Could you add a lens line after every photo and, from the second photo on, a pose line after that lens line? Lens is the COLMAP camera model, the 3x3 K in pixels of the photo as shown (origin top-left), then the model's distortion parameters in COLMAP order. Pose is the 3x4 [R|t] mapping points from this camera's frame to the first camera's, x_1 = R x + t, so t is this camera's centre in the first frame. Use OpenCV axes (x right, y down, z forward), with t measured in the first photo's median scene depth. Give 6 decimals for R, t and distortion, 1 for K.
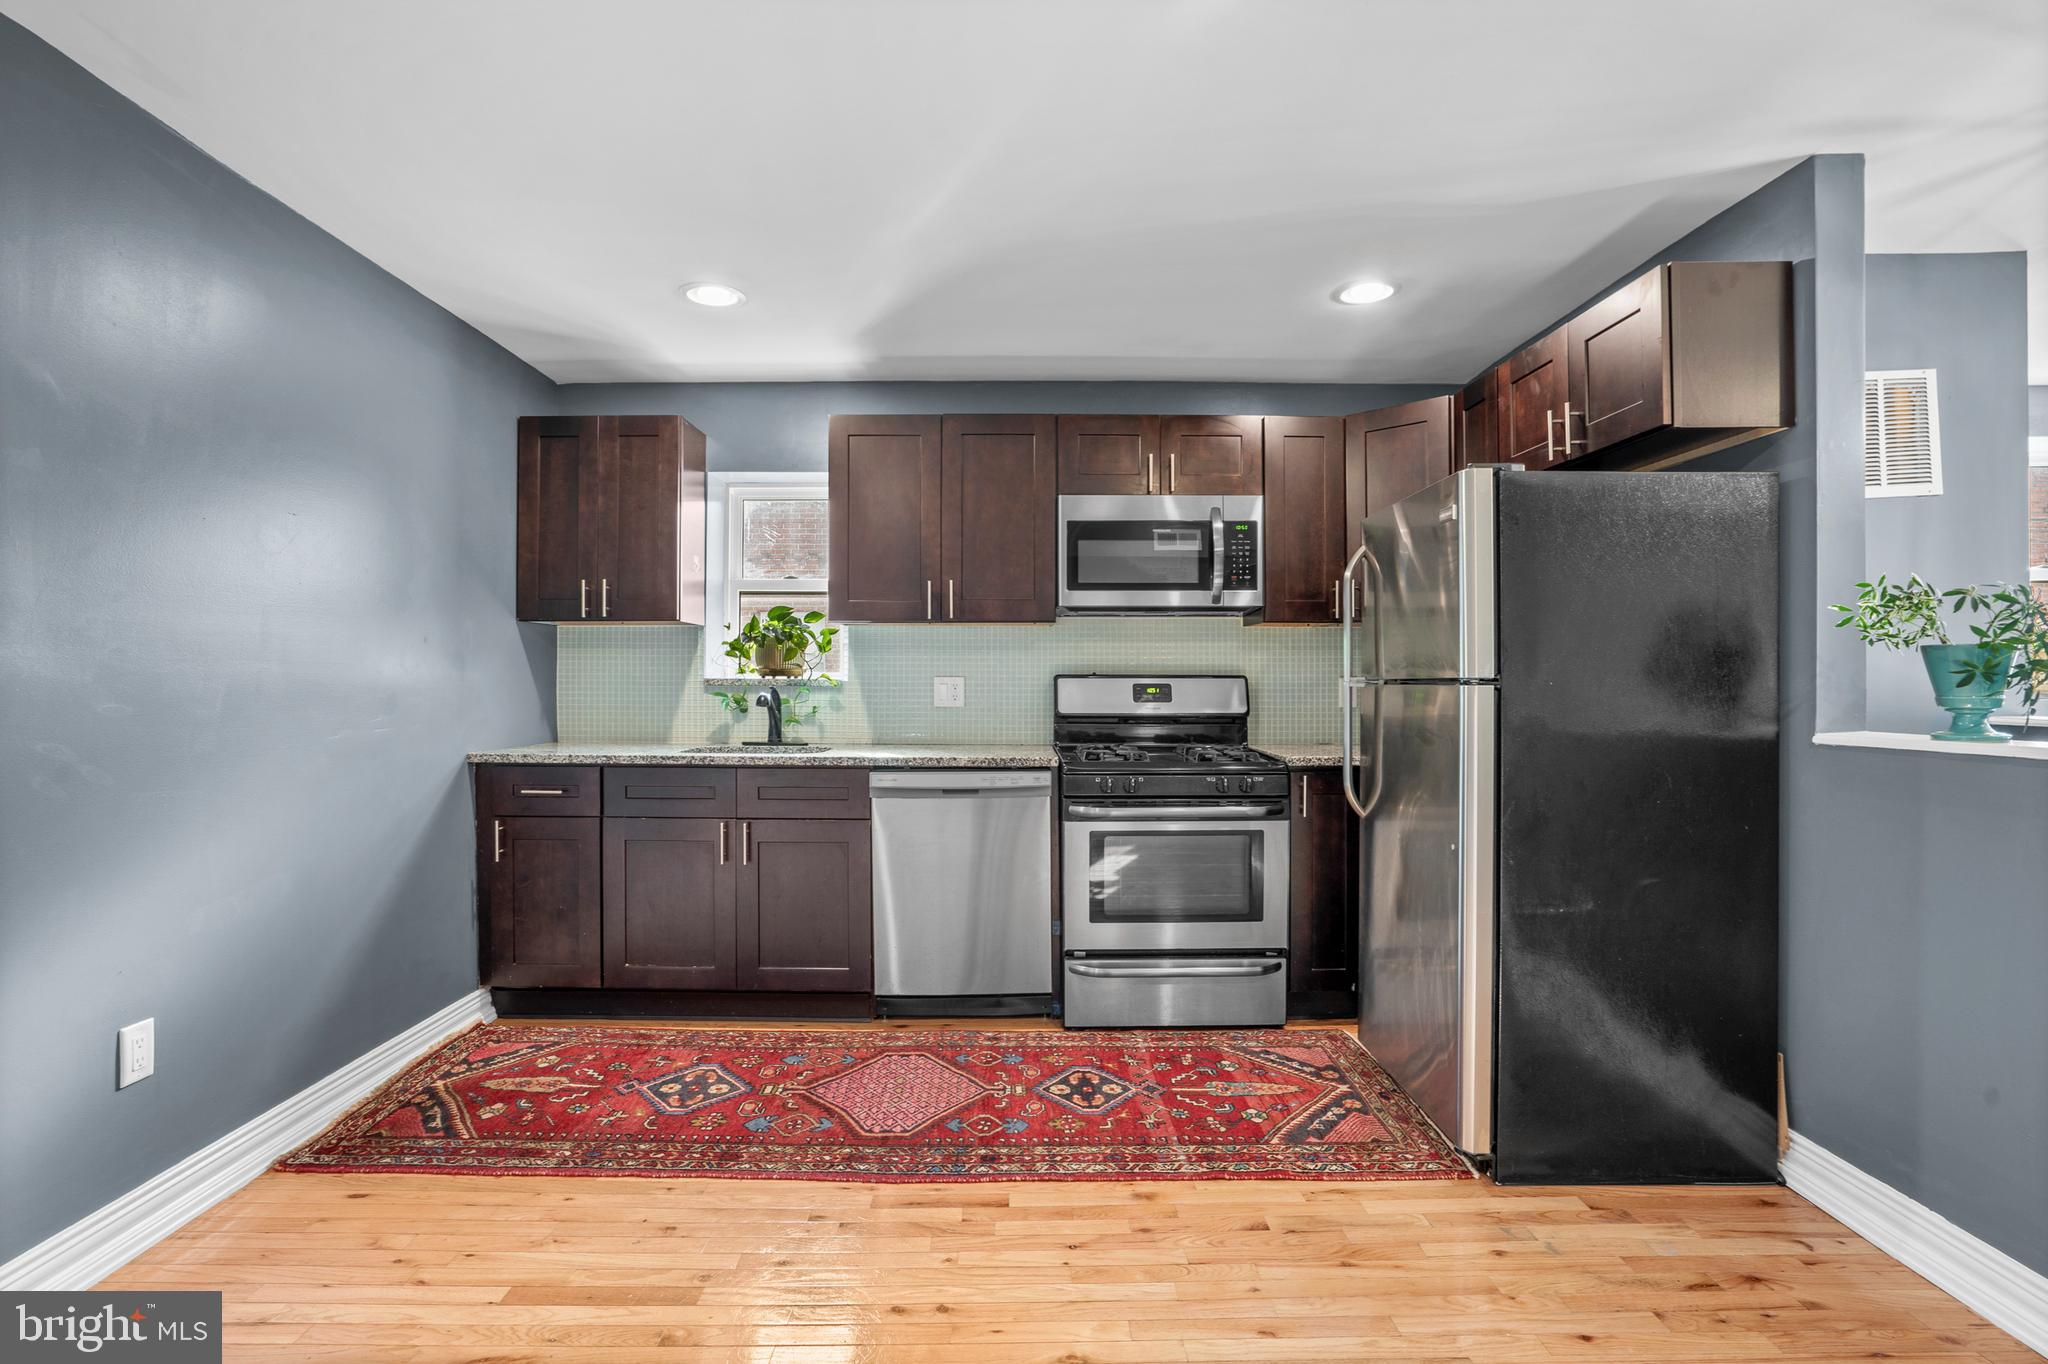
lens RADIAL K [[962.1, 0, 1024.7], [0, 962.1, 697.9], [0, 0, 1]] dist [-0.058894, 0.030593]
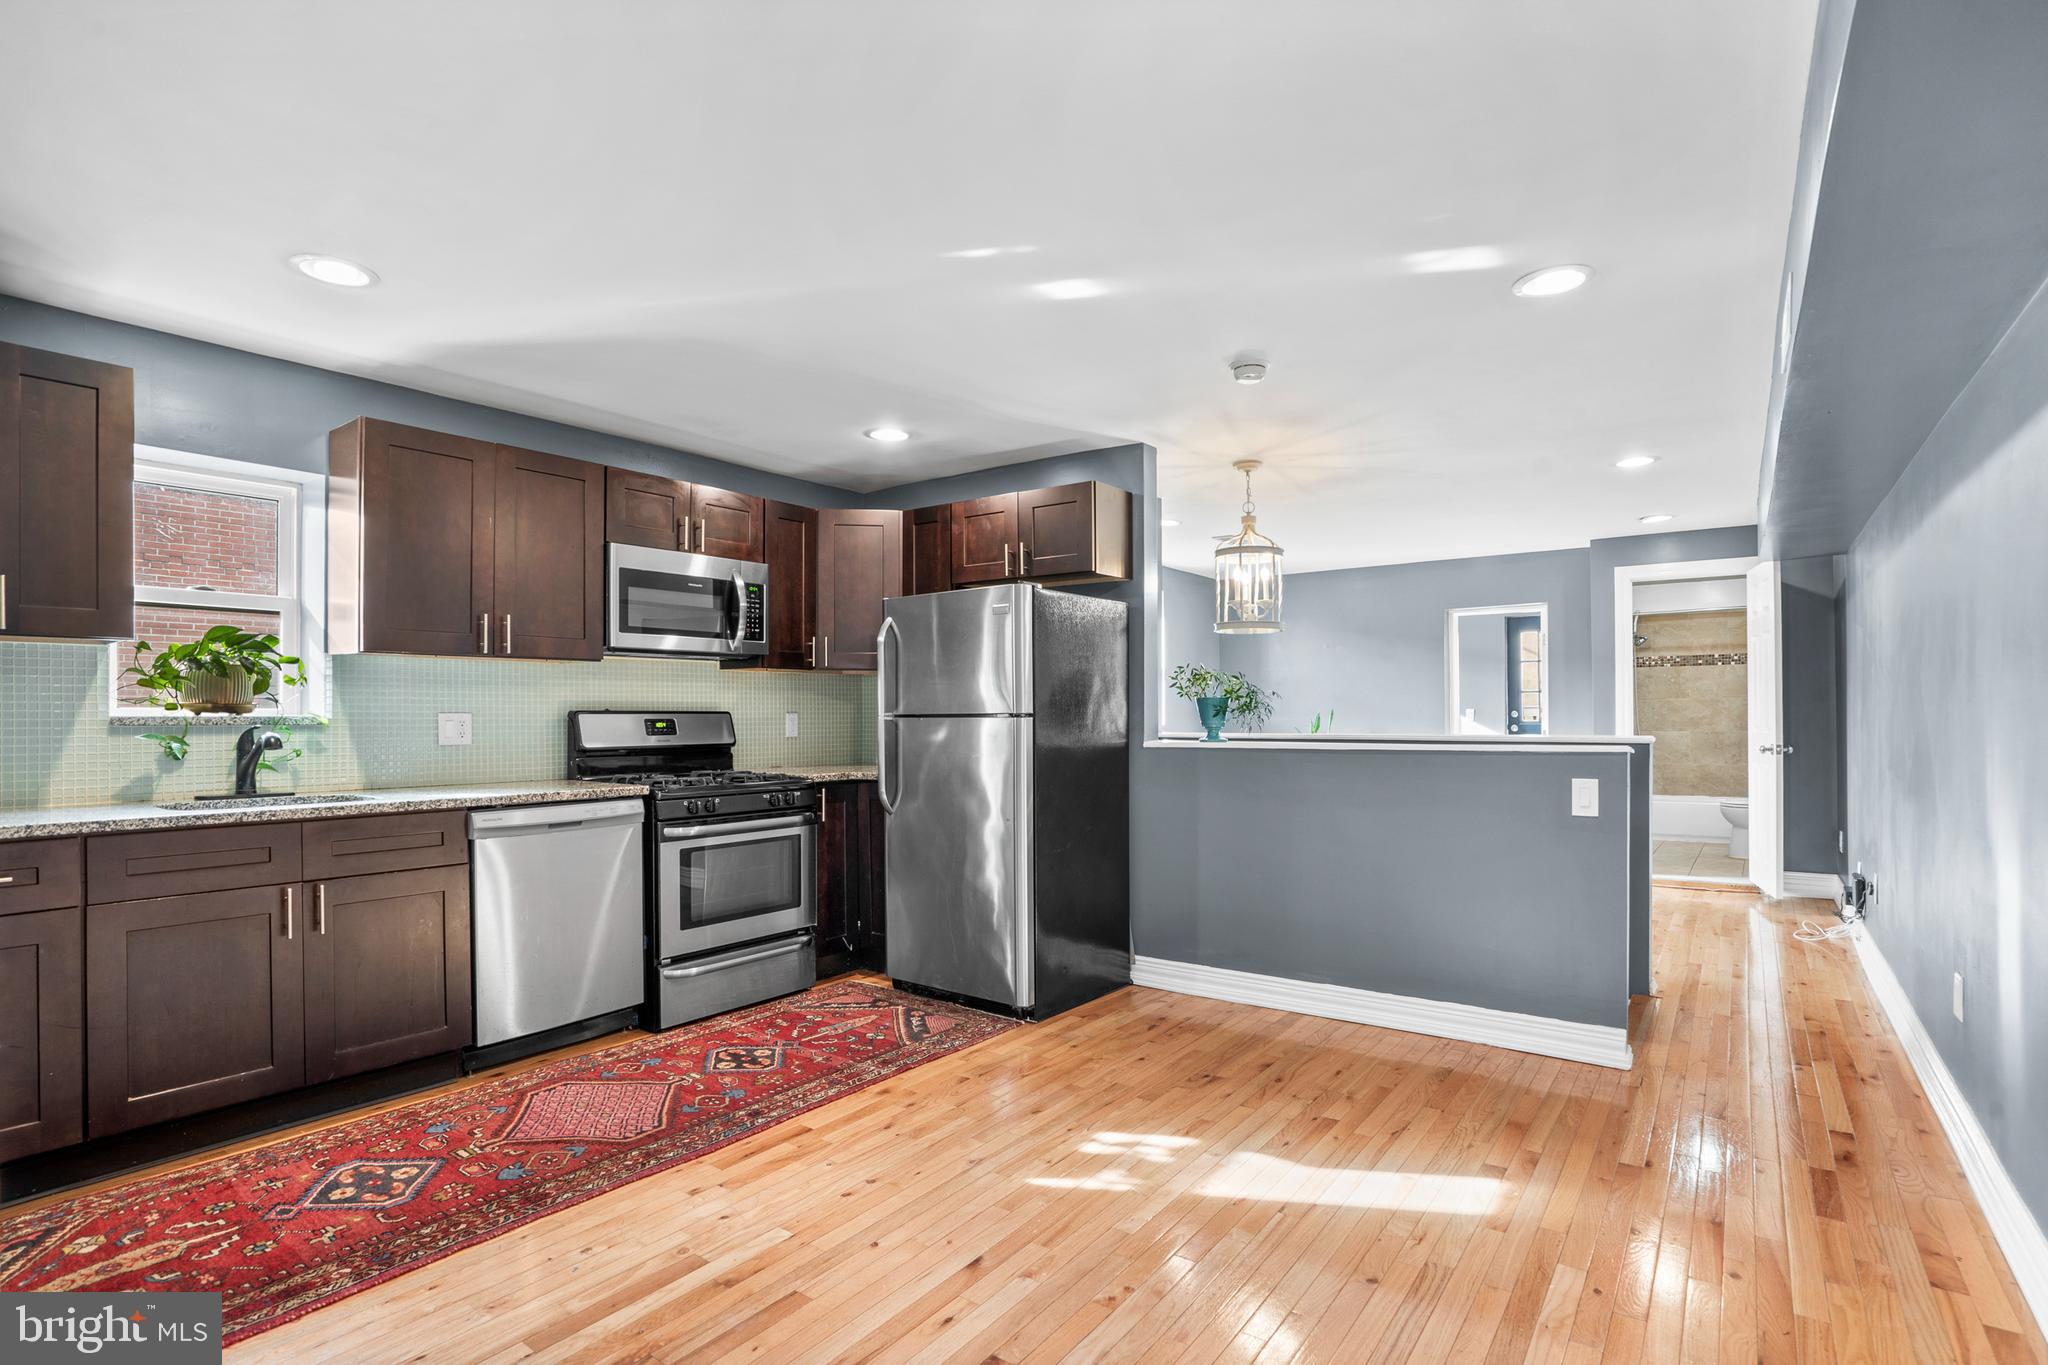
lens RADIAL K [[953.1, 0, 1022.9], [0, 953.1, 728.7], [0, 0, 1]] dist [-0.052133, 0.020609]
pose [[0.619325, -0.015073, 0.784990, -0.569265], [0.017819, 0.999828, 0.005140, -0.001874], [-0.784932, 0.010804, 0.619487, -0.007086]]
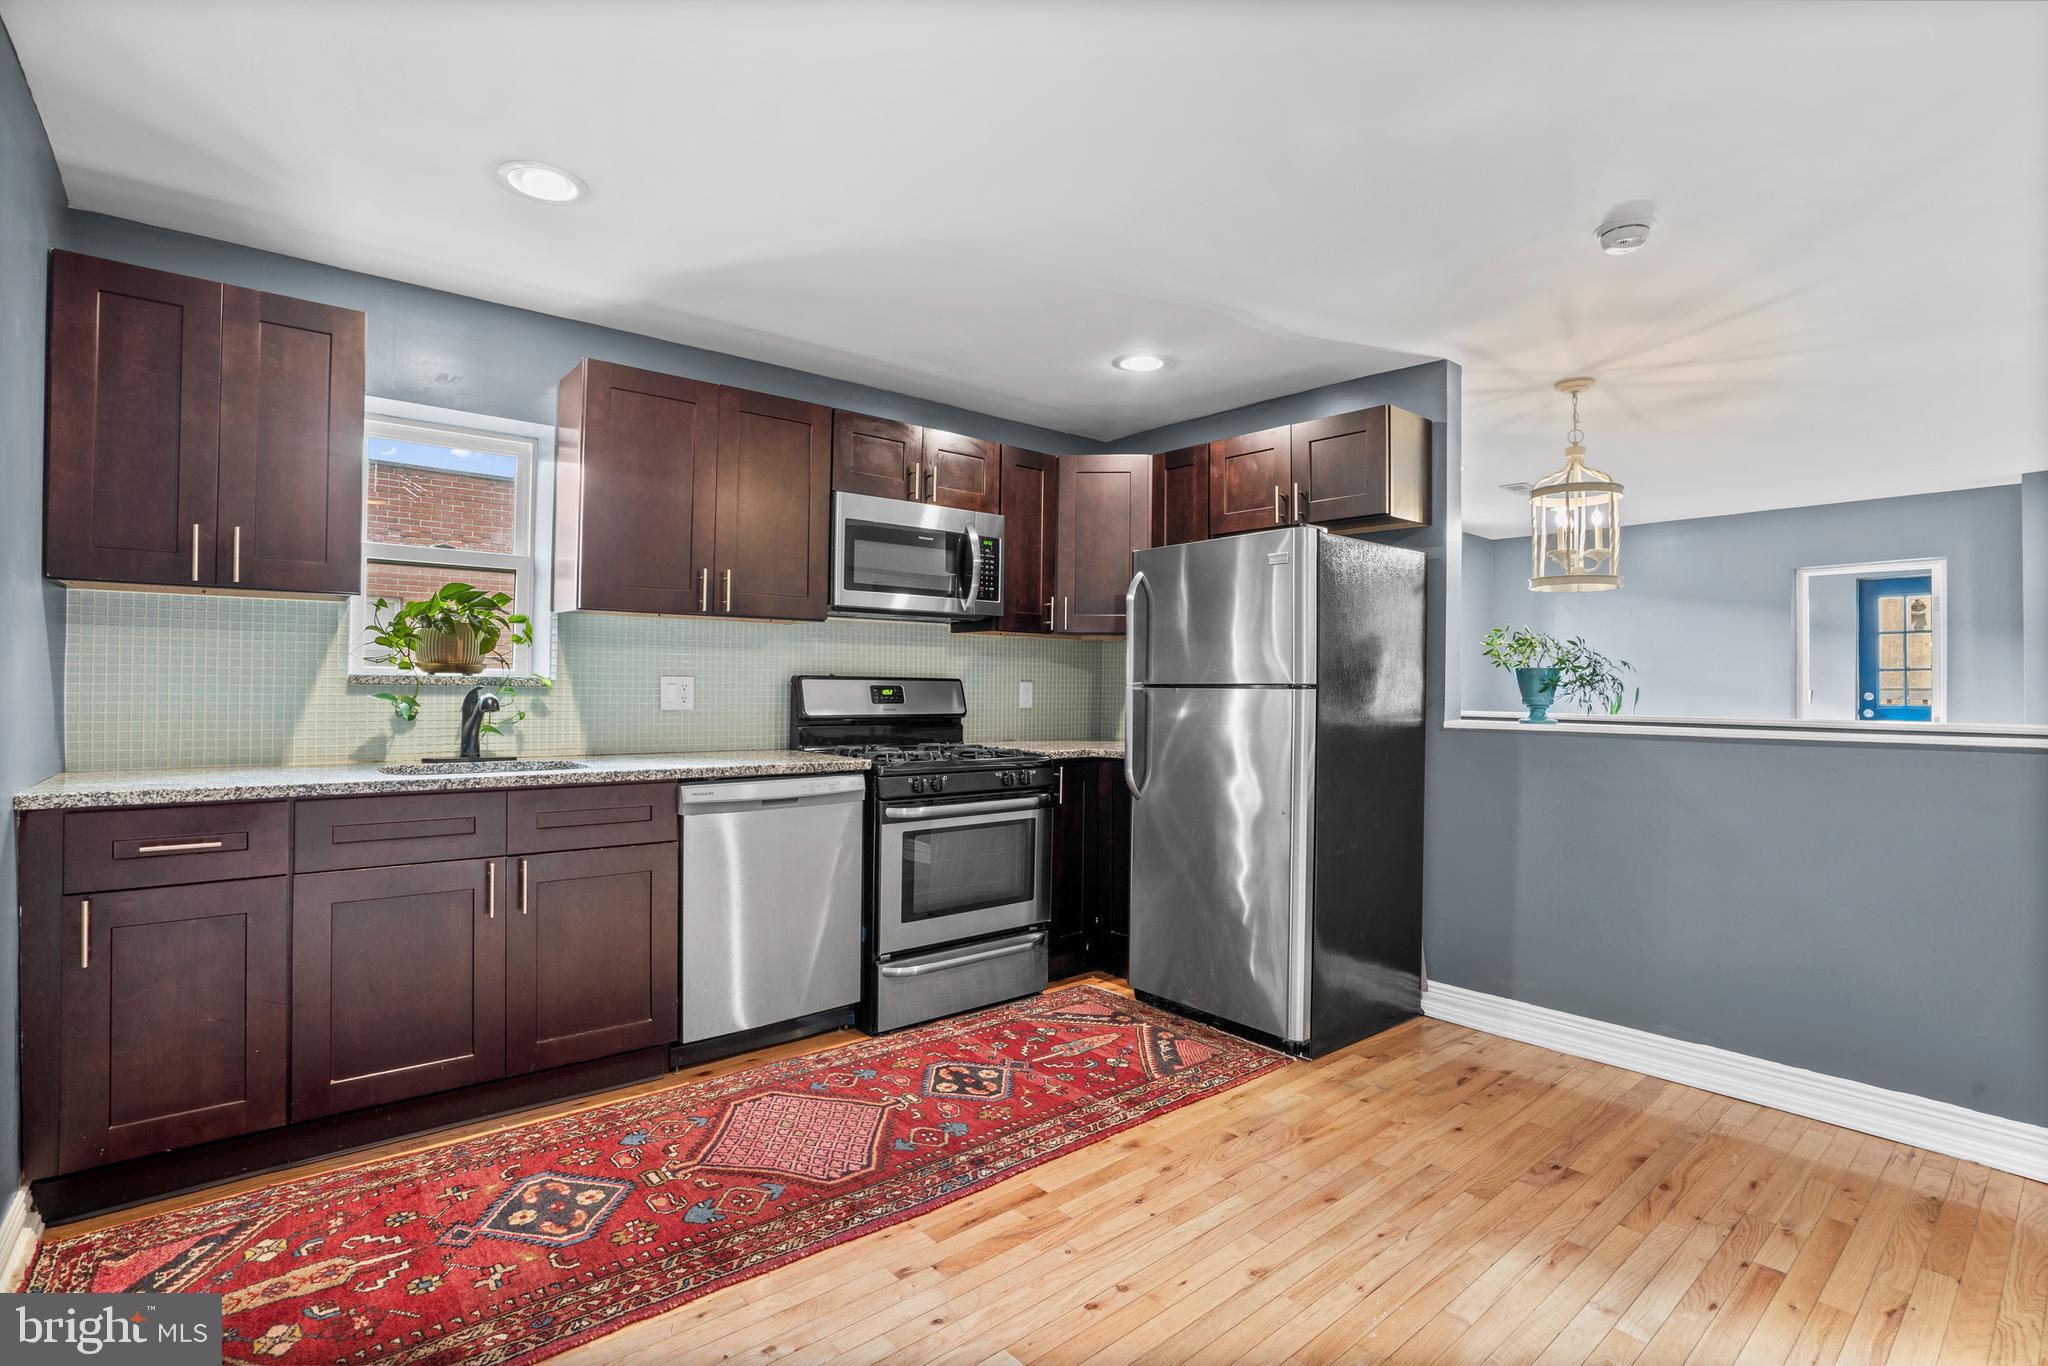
lens RADIAL K [[942.9, 0, 1038.2], [0, 942.9, 689.3], [0, 0, 1]] dist [-0.058473, 0.022737]
pose [[0.774949, 0.004532, 0.632008, -0.458474], [0.001522, 0.999958, -0.009037, -0.001918], [-0.632023, 0.007965, 0.774909, 0.150095]]
